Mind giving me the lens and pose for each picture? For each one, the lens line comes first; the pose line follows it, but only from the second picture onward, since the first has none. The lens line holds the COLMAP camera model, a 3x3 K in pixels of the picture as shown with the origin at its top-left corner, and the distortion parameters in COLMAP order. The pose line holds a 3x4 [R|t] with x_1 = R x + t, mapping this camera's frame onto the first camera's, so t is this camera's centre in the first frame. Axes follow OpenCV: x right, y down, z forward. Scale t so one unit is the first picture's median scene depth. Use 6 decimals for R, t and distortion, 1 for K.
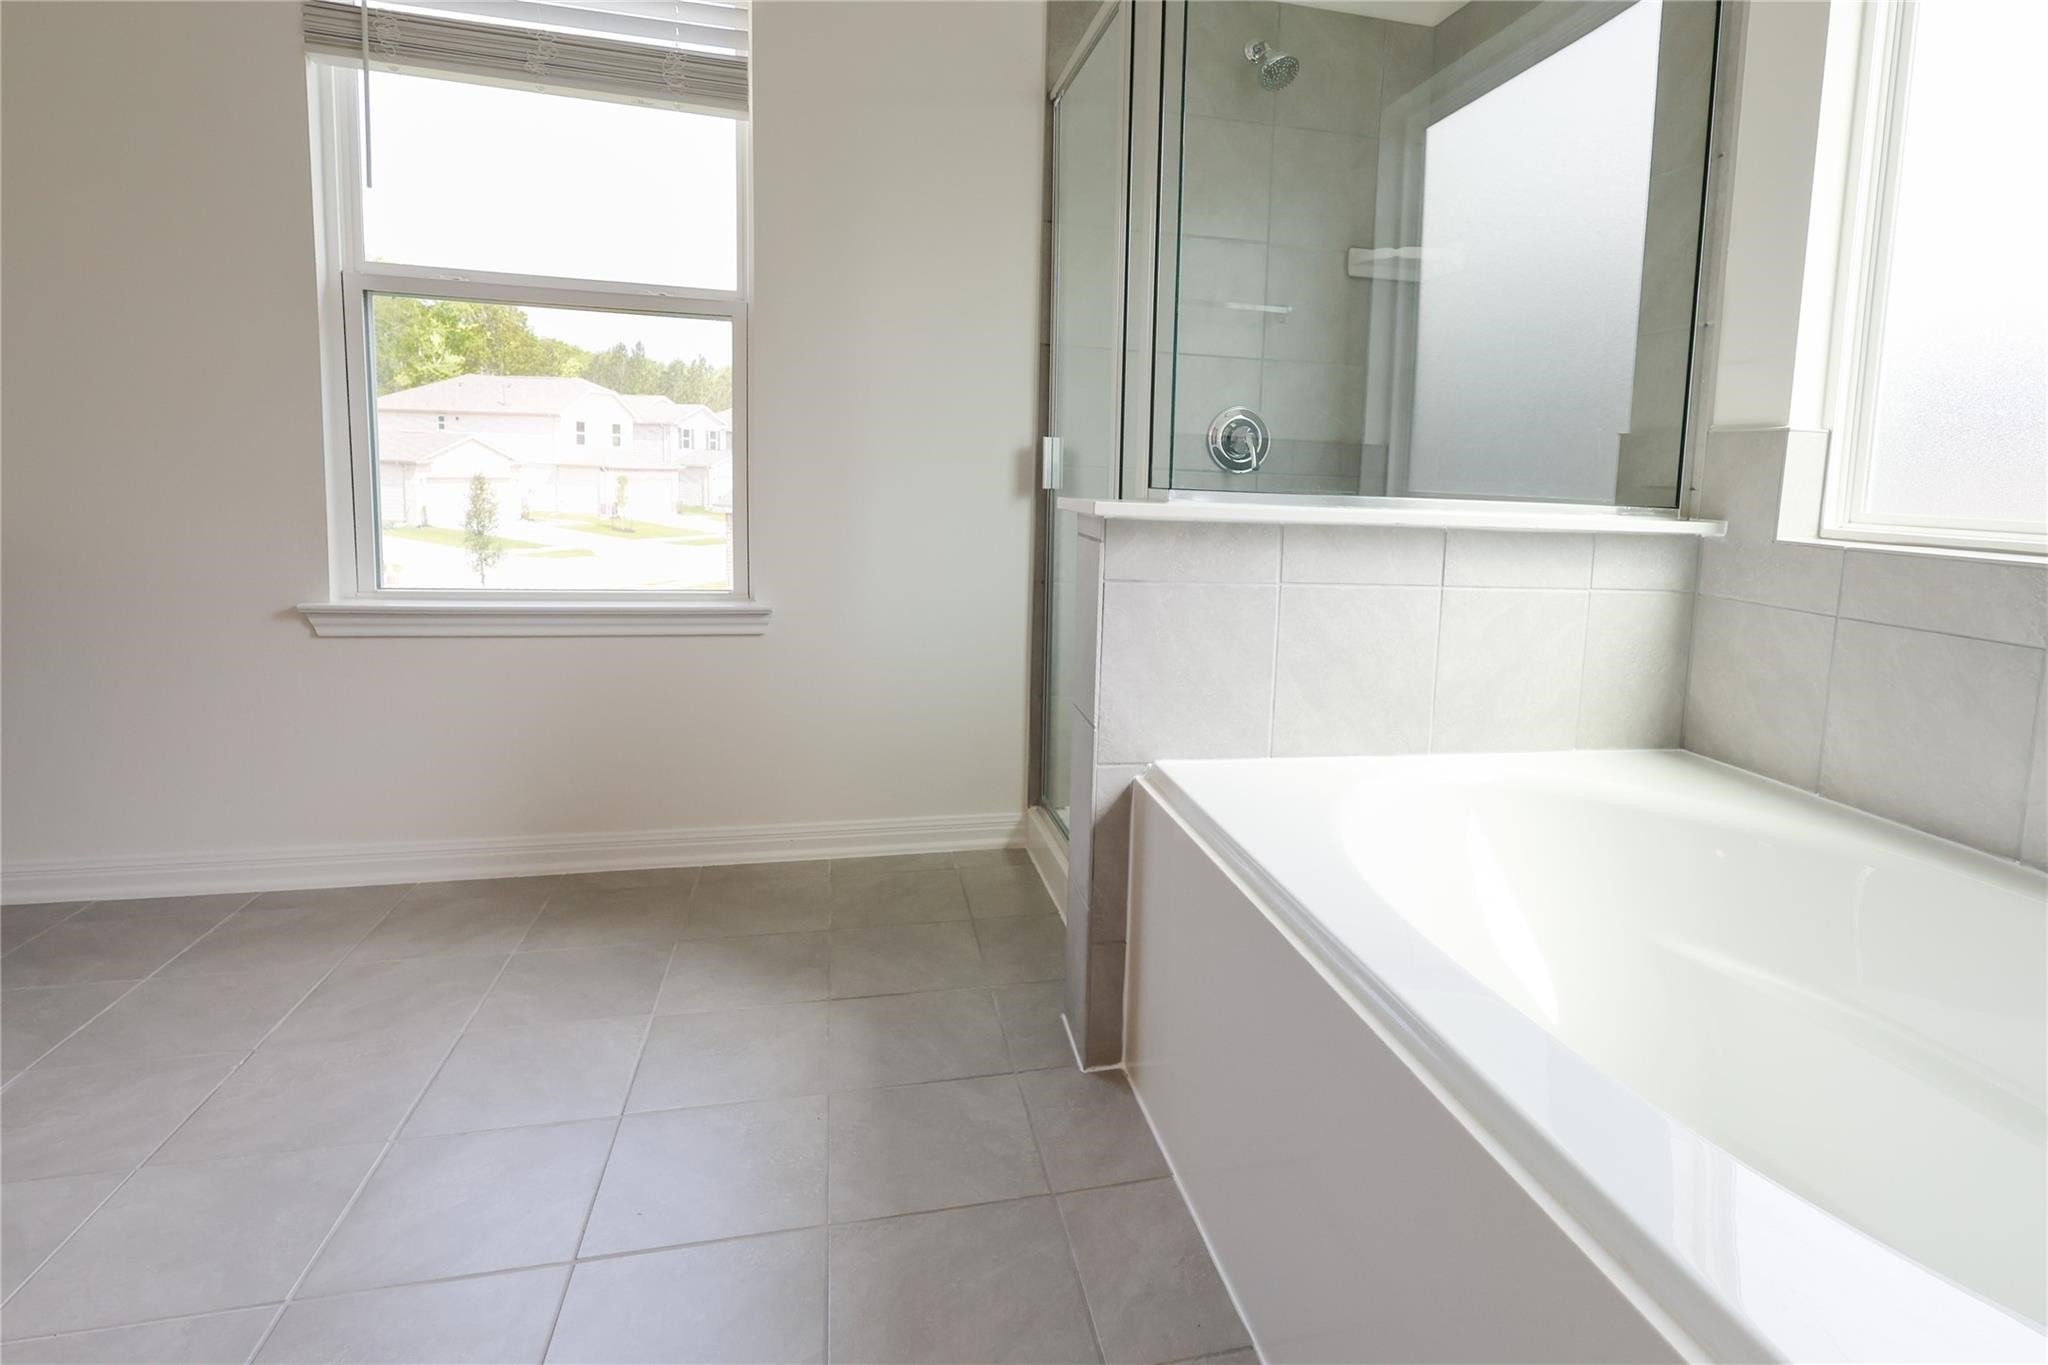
lens RADIAL K [[1061.9, 0, 1110.6], [0, 1061.9, 579.6], [0, 0, 1]] dist [0.000691, 0.000371]
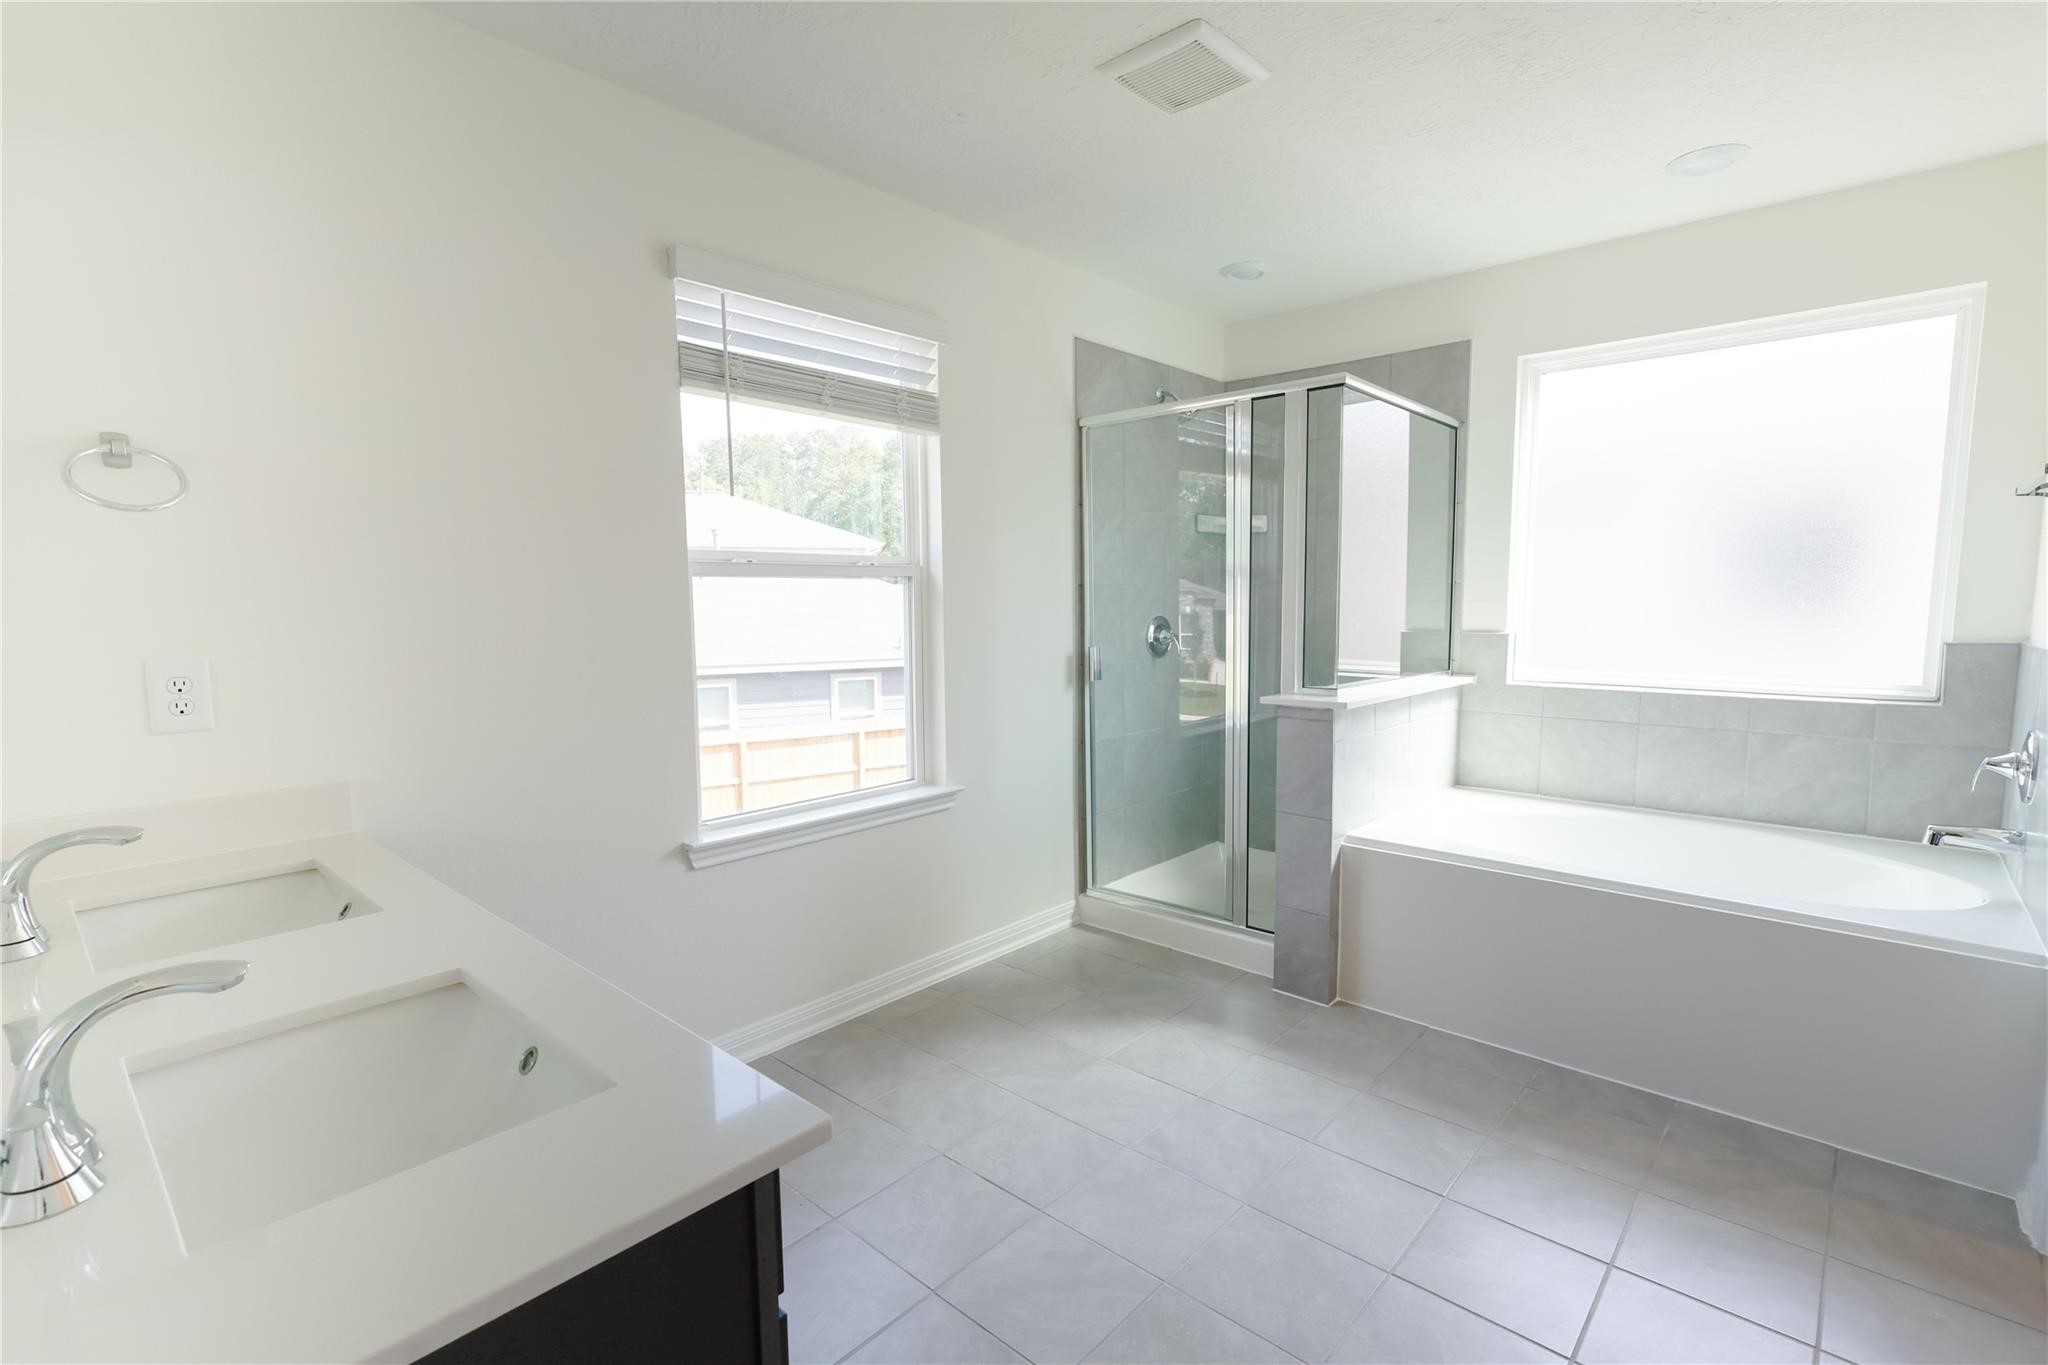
lens RADIAL K [[945.1, 0, 1027.8], [0, 945.1, 690.0], [0, 0, 1]] dist [0.001744, 0.000481]
pose [[0.837588, -0.098360, 0.537375, -0.939118], [0.095482, 0.994875, 0.033276, -0.138371], [-0.537894, 0.023438, 0.842687, -0.087604]]
